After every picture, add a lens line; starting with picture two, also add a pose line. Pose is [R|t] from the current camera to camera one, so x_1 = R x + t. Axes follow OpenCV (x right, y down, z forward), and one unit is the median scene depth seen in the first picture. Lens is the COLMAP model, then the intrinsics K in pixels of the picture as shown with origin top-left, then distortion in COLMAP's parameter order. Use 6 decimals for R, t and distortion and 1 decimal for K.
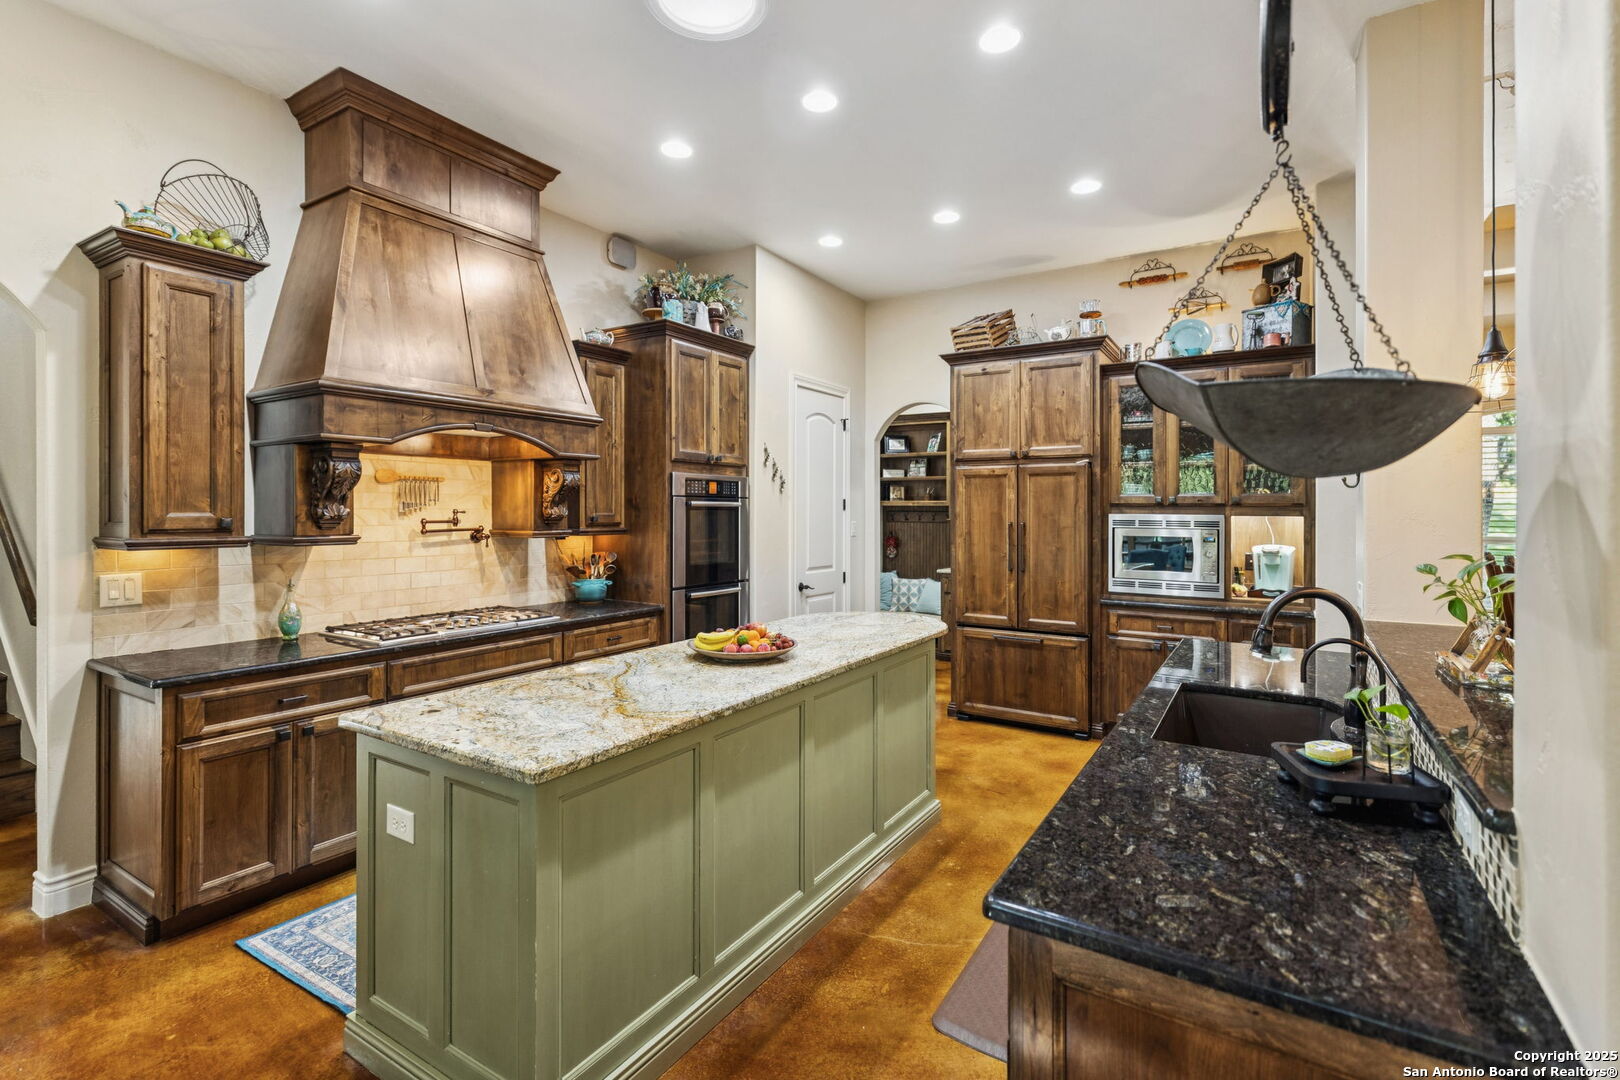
lens RADIAL K [[748.7, 0, 813.9], [0, 748.7, 513.3], [0, 0, 1]] dist [0.003537, 0.000634]
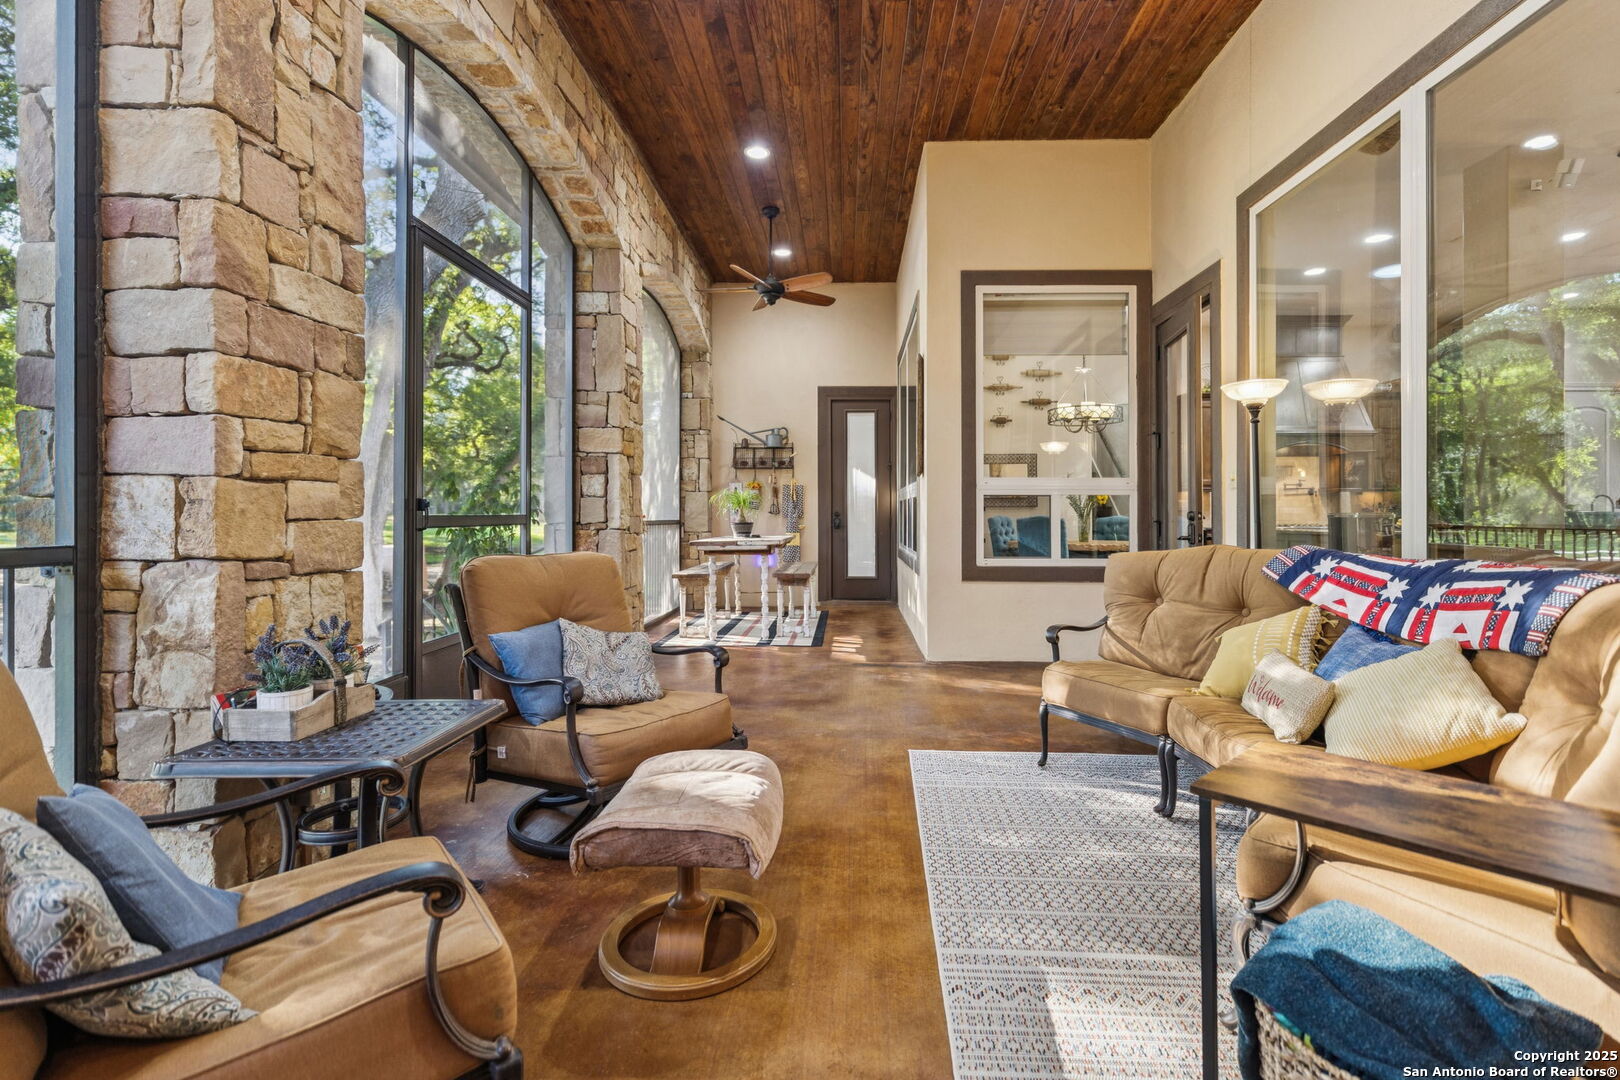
lens RADIAL K [[727.7, 0, 818.1], [0, 727.7, 513.7], [0, 0, 1]] dist [0.003255, 0.000961]
pose [[0.501873, -0.001034, -0.864940, 0.963861], [-0.002152, 0.999995, -0.002444, 0.150281], [0.864938, 0.003088, 0.501869, -1.889256]]
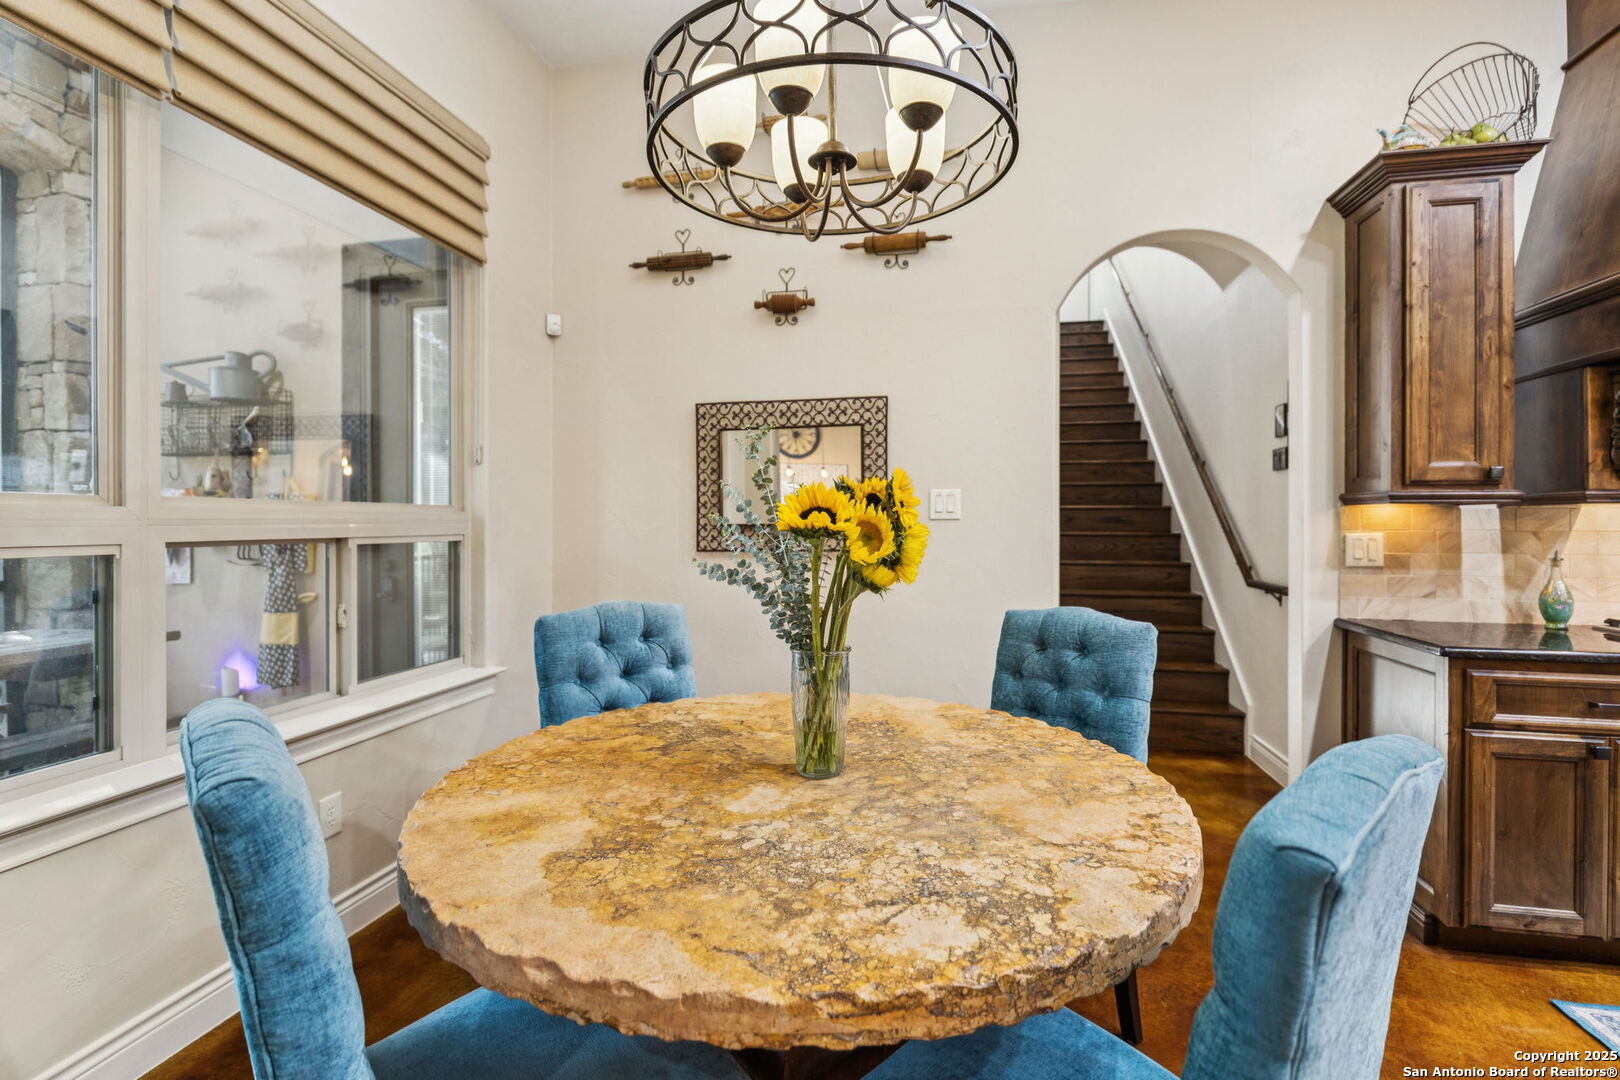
lens RADIAL K [[745.0, 0, 810.0], [0, 745.0, 540.0], [0, 0, 1]] dist [-0.000228, -0.000440]
pose [[0.346701, 0.018895, -0.937785, -0.289152], [0.000215, 0.999795, 0.020224, 0.071716], [0.937976, -0.007213, 0.346626, 0.017745]]
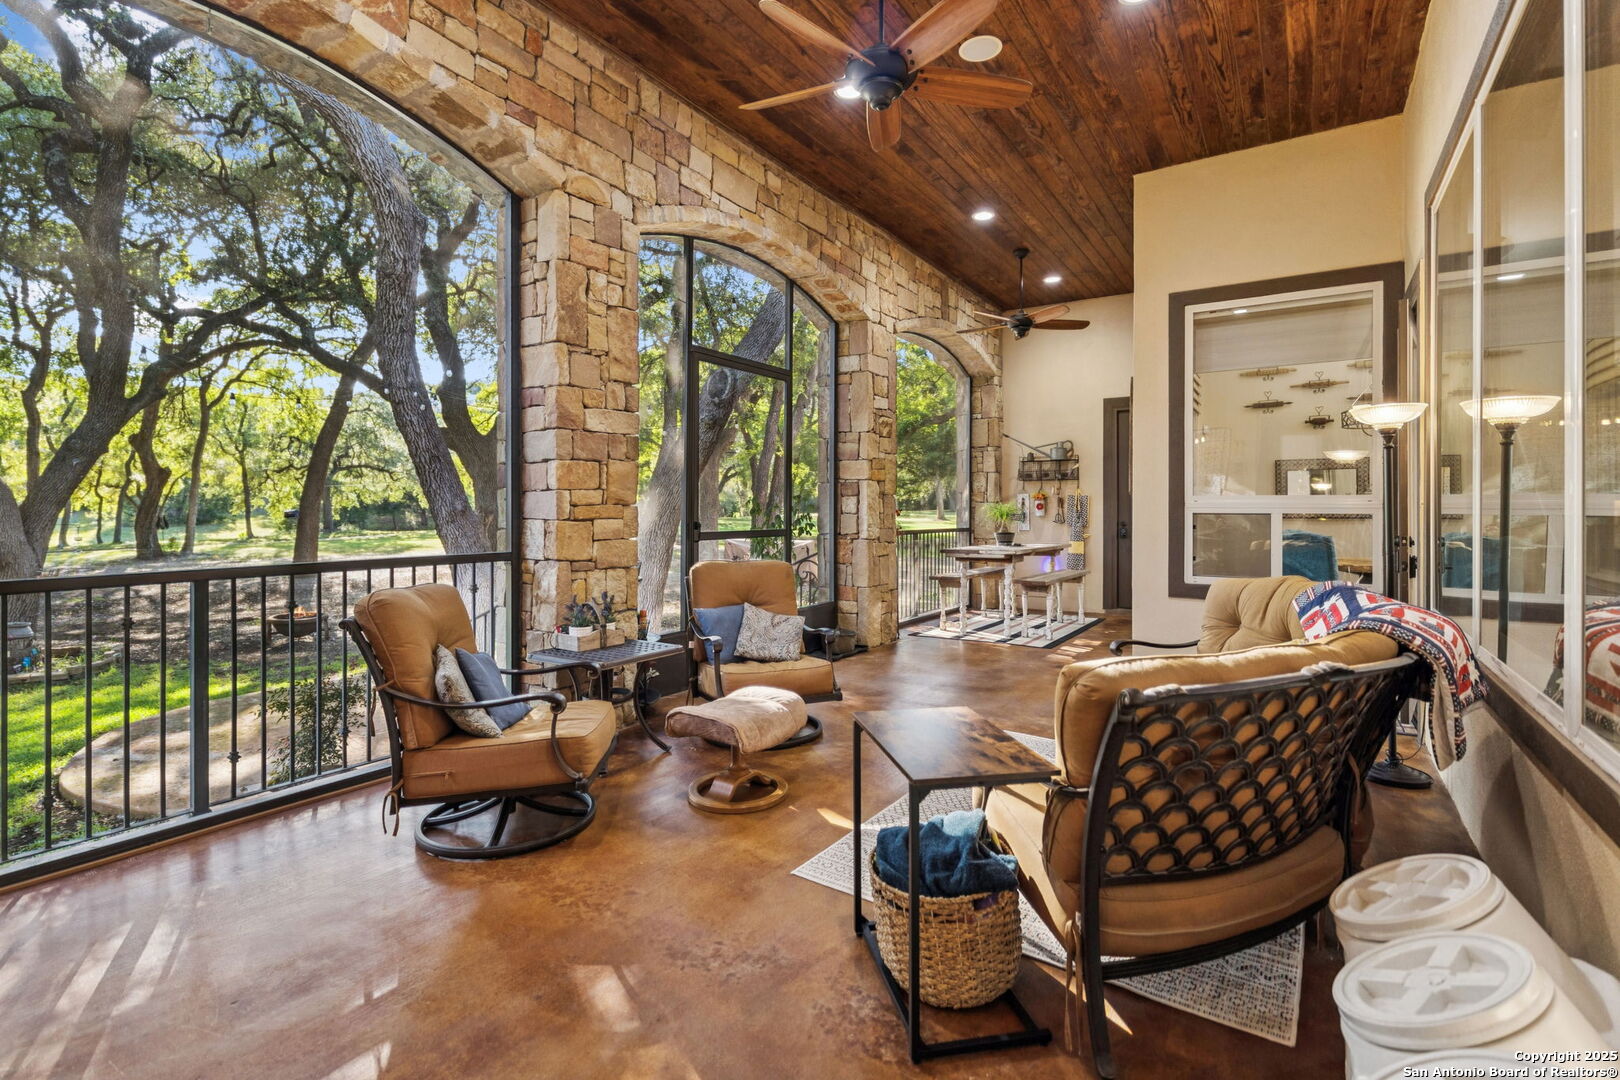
lens RADIAL K [[727.7, 0, 818.1], [0, 727.7, 513.7], [0, 0, 1]] dist [0.003255, 0.000961]
pose [[-0.023071, 0.004329, -0.999724, 1.492956], [-0.005348, 0.999976, 0.004454, 0.092161], [0.999720, 0.005449, -0.023047, -1.490784]]
